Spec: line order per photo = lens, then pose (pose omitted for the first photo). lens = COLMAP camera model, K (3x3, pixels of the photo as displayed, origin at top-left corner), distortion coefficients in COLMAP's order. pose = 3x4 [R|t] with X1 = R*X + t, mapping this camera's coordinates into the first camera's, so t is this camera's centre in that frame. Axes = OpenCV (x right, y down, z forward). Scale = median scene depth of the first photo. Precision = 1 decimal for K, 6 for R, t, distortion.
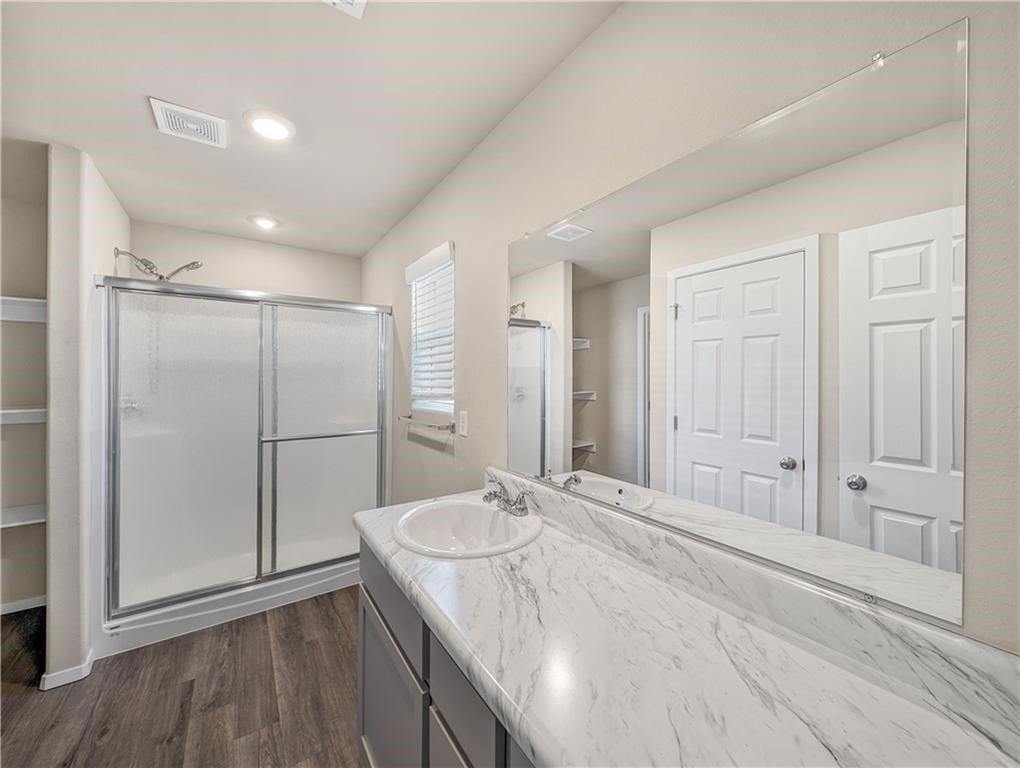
lens RADIAL K [[386.9, 0, 510.0], [0, 386.9, 377.0], [0, 0, 1]] dist [0.000476, -0.000189]
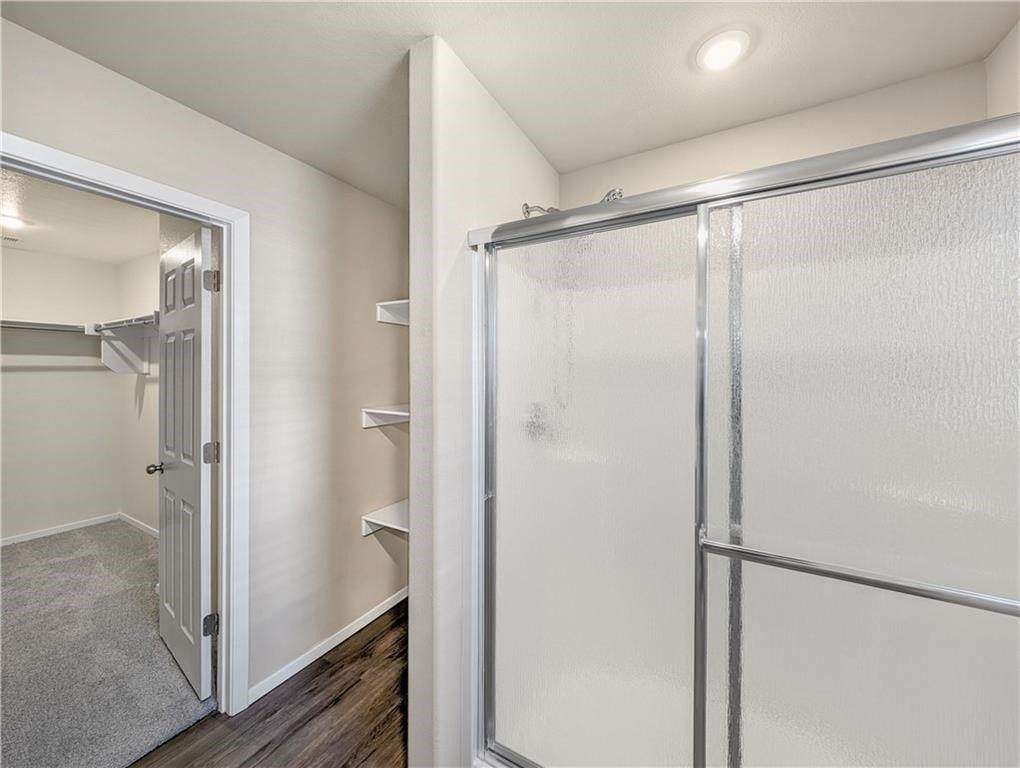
lens RADIAL K [[386.9, 0, 510.0], [0, 386.9, 377.0], [0, 0, 1]] dist [0.000476, -0.000189]
pose [[0.462199, 0.008710, -0.886734, -0.378152], [-0.006483, 0.999958, 0.006443, -0.010379], [0.886753, 0.002770, 0.462236, 0.631792]]
